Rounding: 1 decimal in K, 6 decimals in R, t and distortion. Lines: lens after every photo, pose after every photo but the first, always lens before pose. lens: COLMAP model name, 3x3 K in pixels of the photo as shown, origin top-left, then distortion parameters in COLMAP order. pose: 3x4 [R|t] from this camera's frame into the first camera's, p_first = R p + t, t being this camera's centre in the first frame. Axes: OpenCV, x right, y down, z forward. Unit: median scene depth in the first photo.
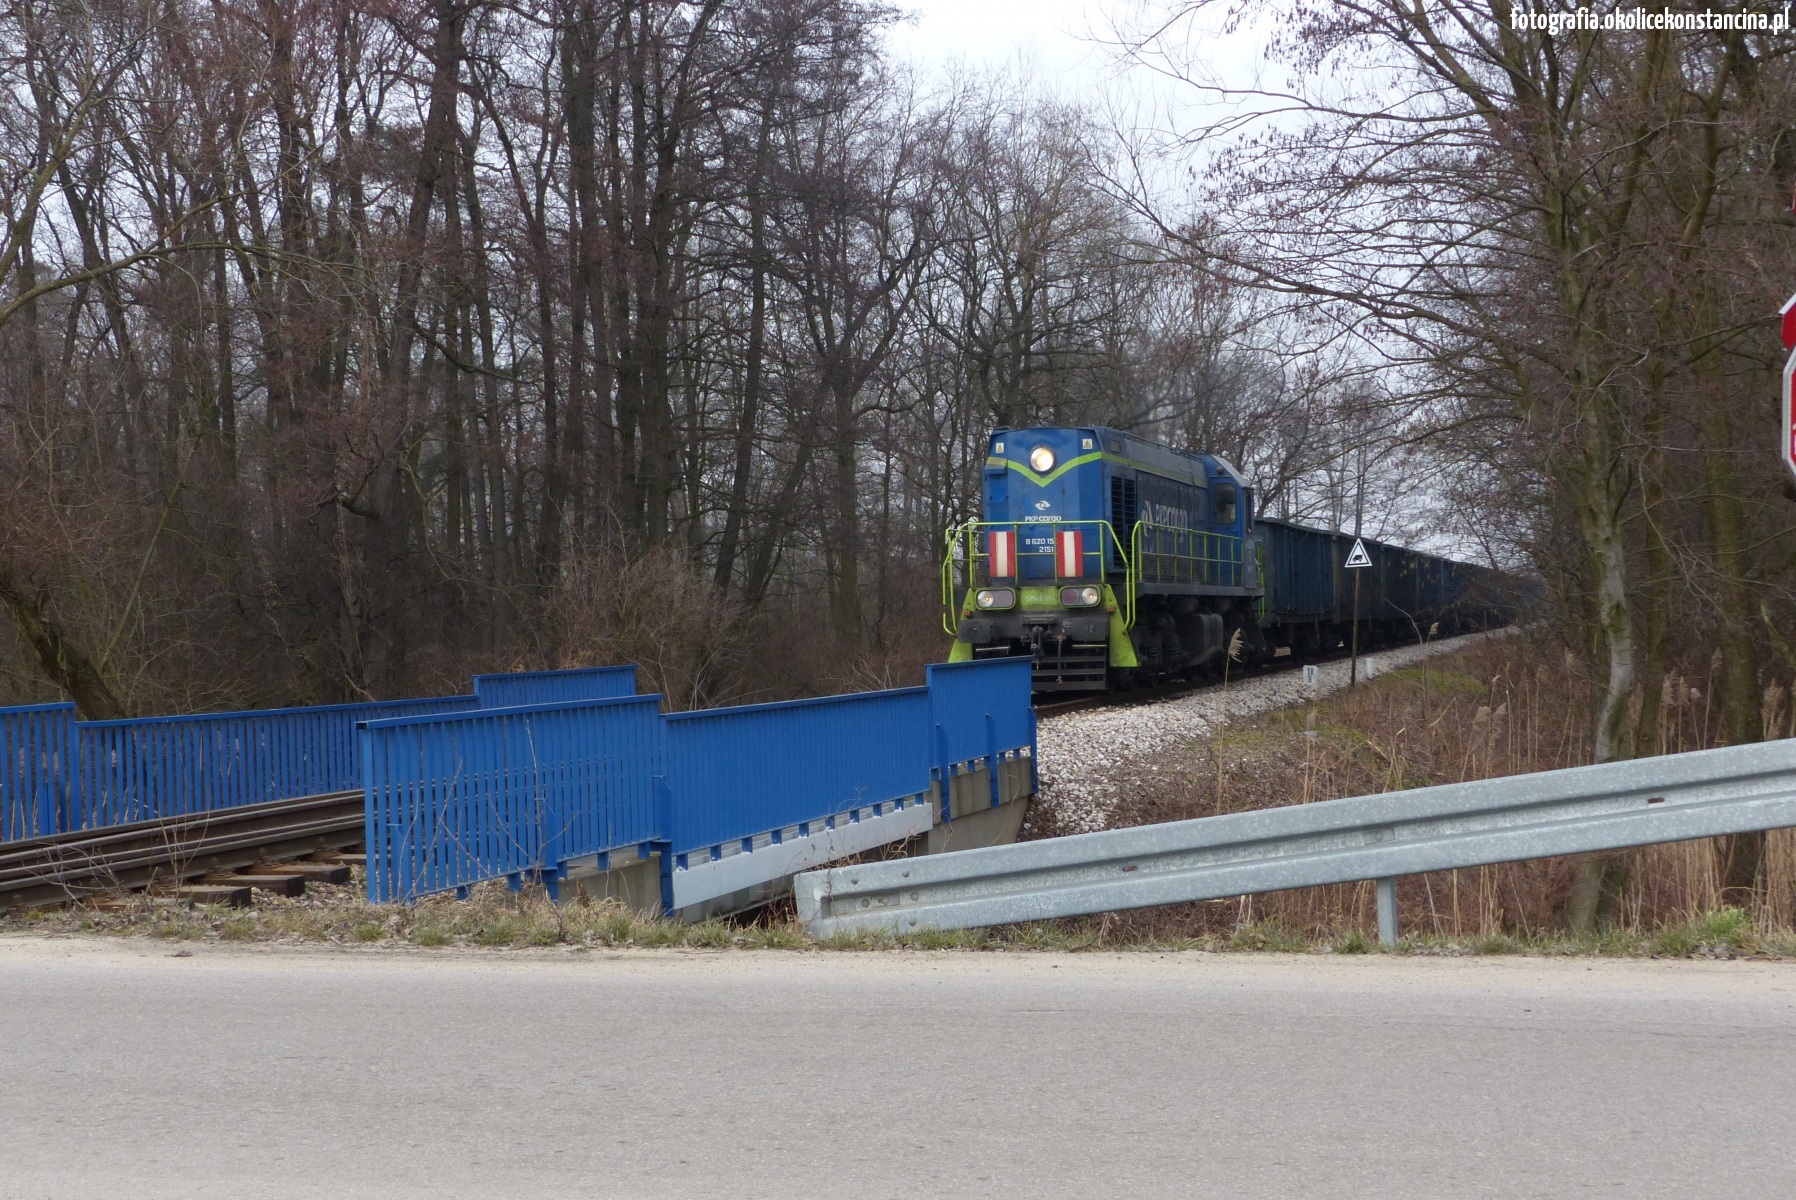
lens RADIAL K [[2884.3, 0, 898.0], [0, 2884.3, 600.0], [0, 0, 1]] dist [-0.014990, 0.154901]
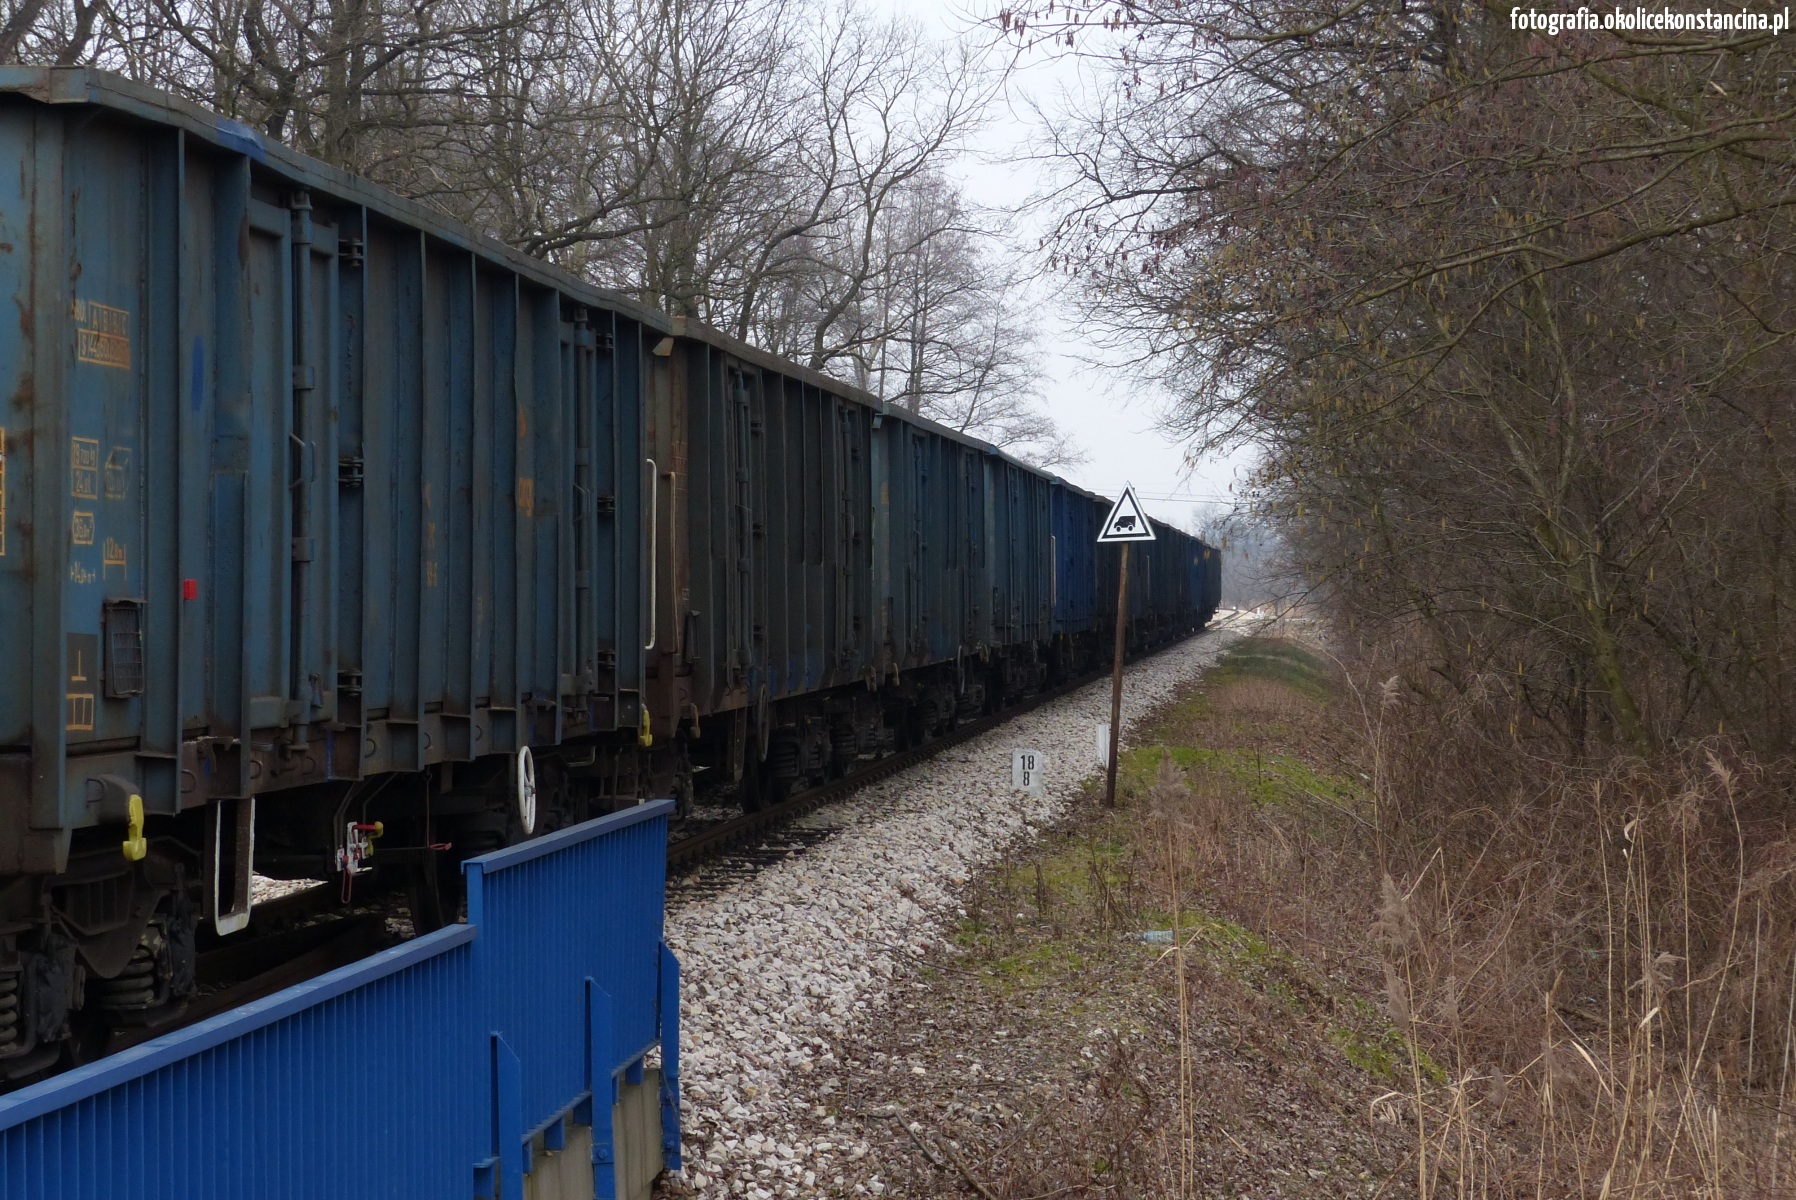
lens RADIAL K [[5170.6, 0, 898.0], [0, 5170.6, 600.0], [0, 0, 1]] dist [0.097686, 0.127204]
pose [[0.985758, 0.016741, 0.167336, -0.042546], [-0.017737, 0.999833, 0.004460, -0.011424], [-0.167233, -0.007365, 0.985890, 0.391991]]
